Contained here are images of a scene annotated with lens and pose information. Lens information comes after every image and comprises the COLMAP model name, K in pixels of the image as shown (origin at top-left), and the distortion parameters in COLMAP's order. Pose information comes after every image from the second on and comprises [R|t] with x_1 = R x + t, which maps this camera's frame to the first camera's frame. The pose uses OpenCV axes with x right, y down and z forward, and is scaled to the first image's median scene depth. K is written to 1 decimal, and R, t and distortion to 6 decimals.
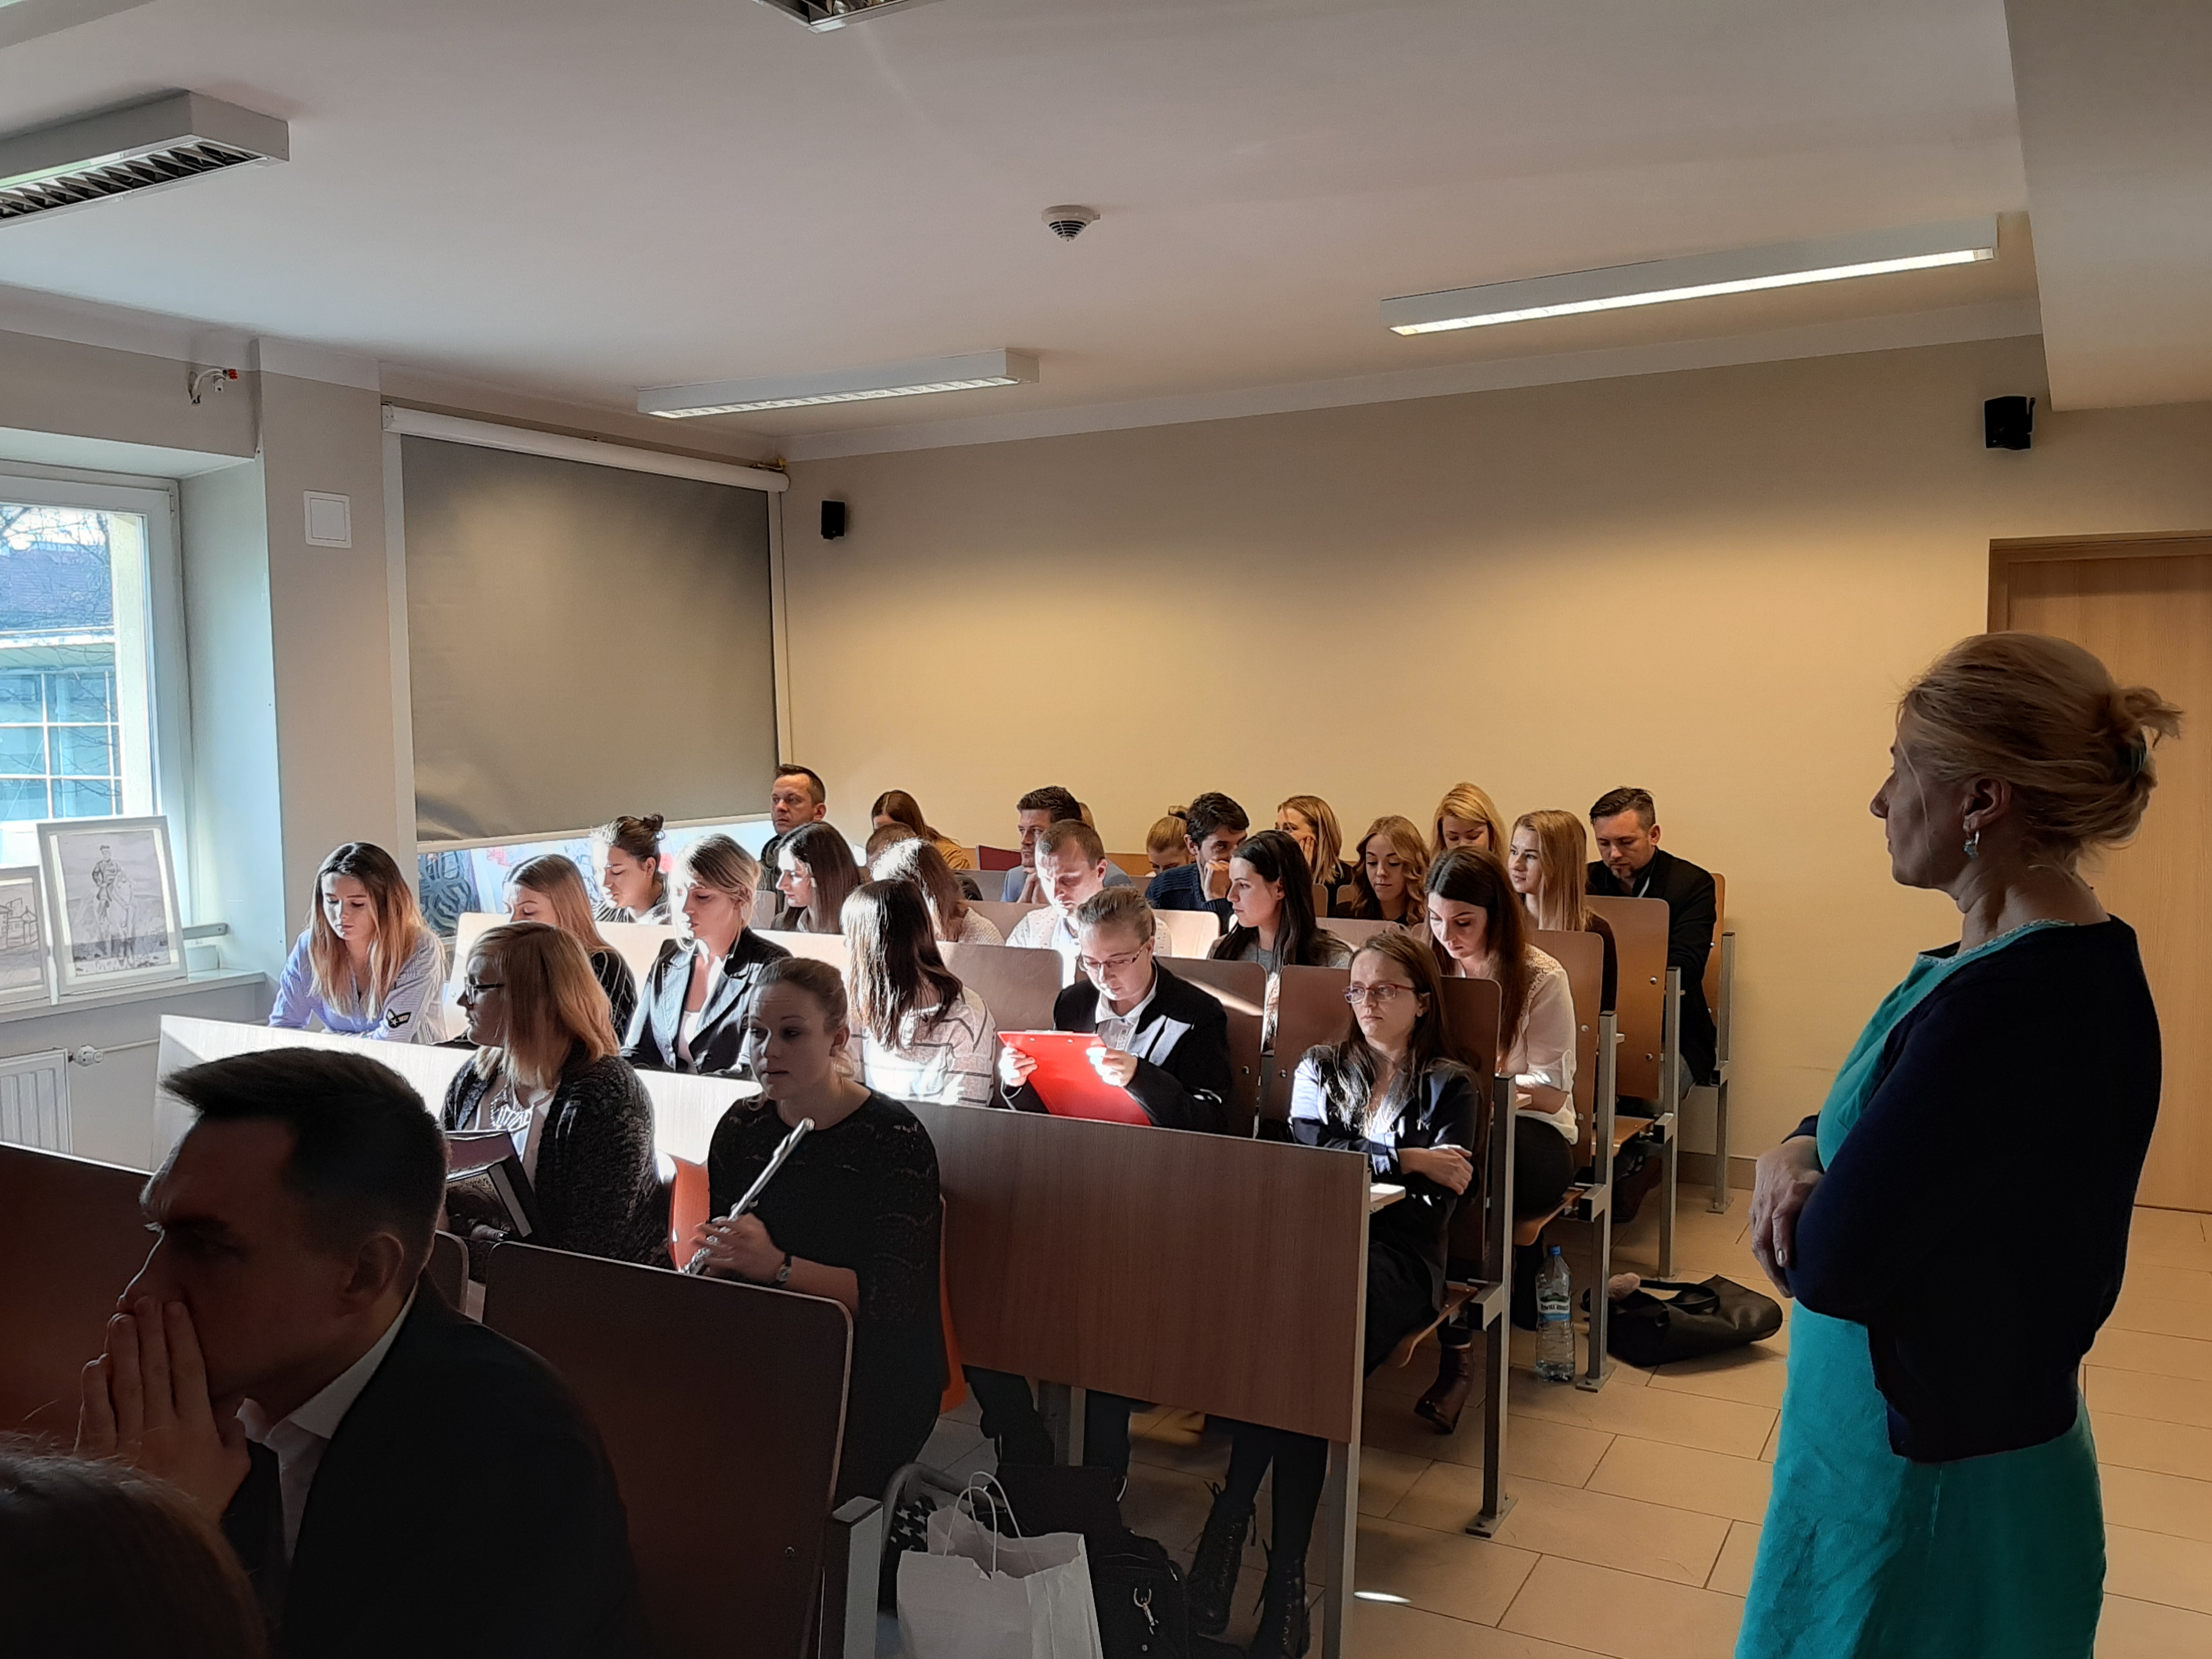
lens RADIAL K [[1762.5, 0, 1102.9], [0, 1762.5, 833.8], [0, 0, 1]] dist [-0.004277, -0.002329]
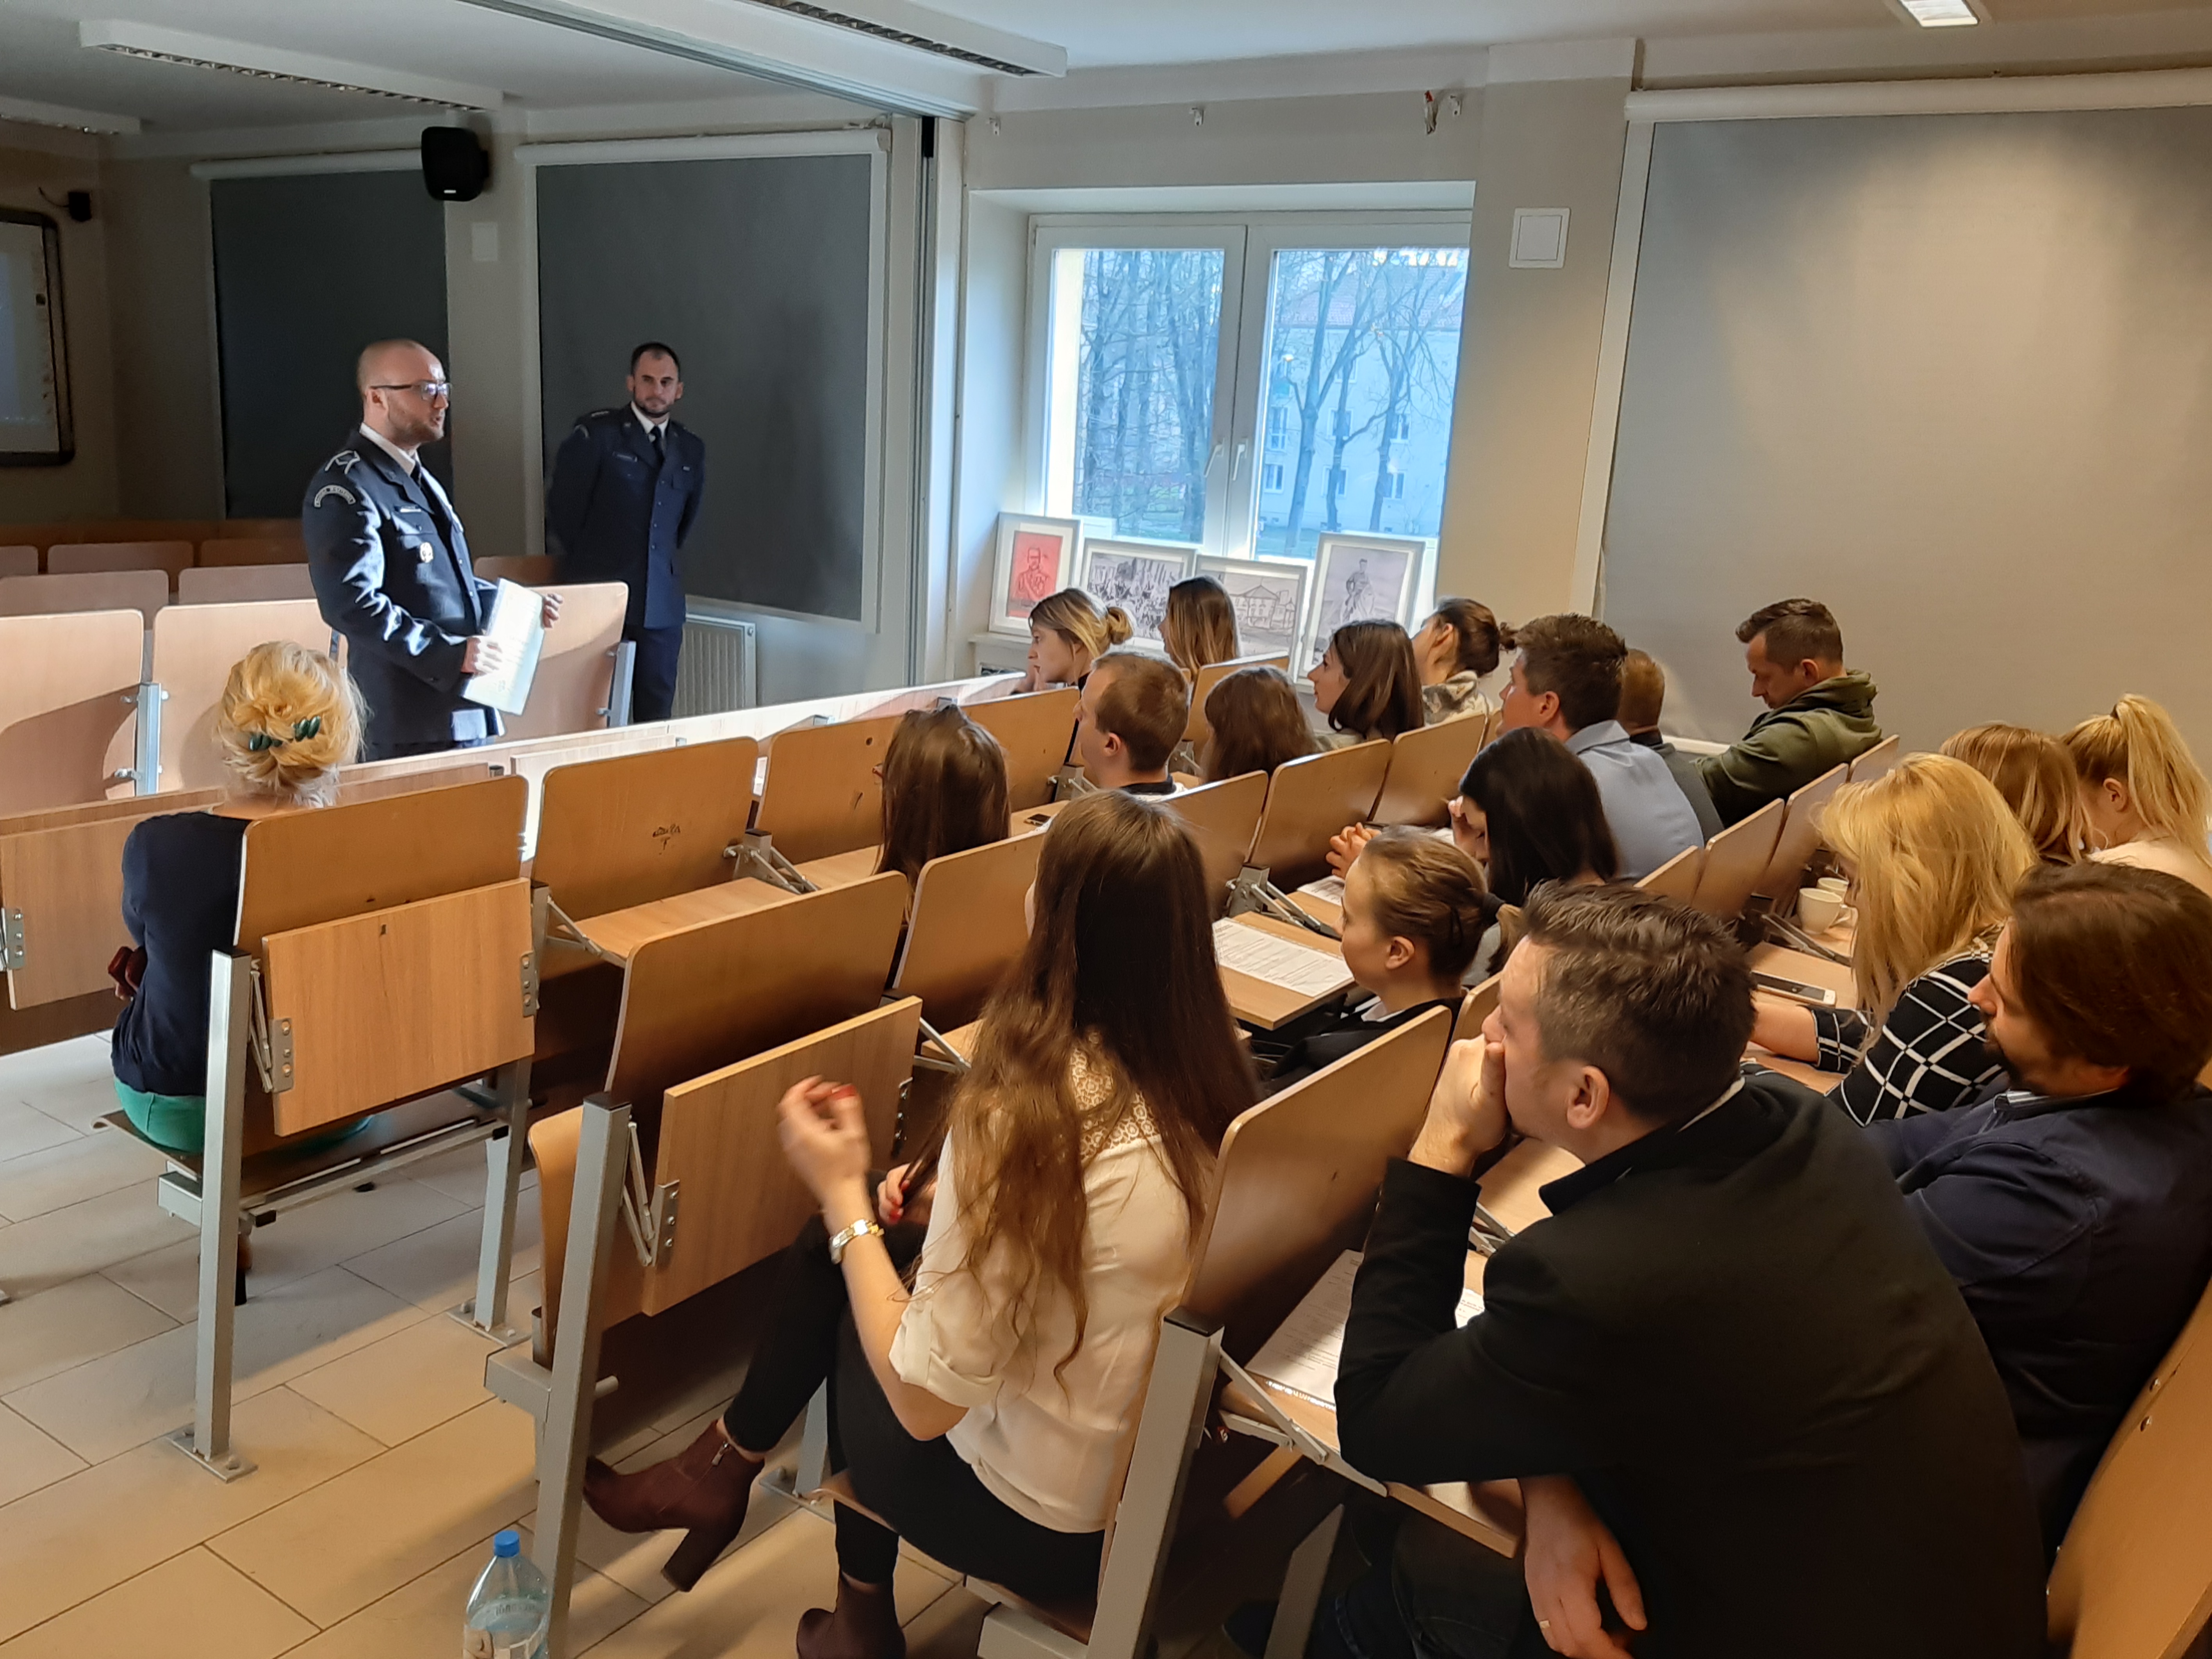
lens RADIAL K [[1762.5, 0, 1099.5], [0, 1762.5, 834.8], [0, 0, 1]] dist [-0.004277, -0.002329]
pose [[-0.104461, 0.223550, -0.969079, 0.583611], [-0.132810, 0.962547, 0.236359, -0.067679], [0.985621, 0.153394, -0.070859, 0.945273]]
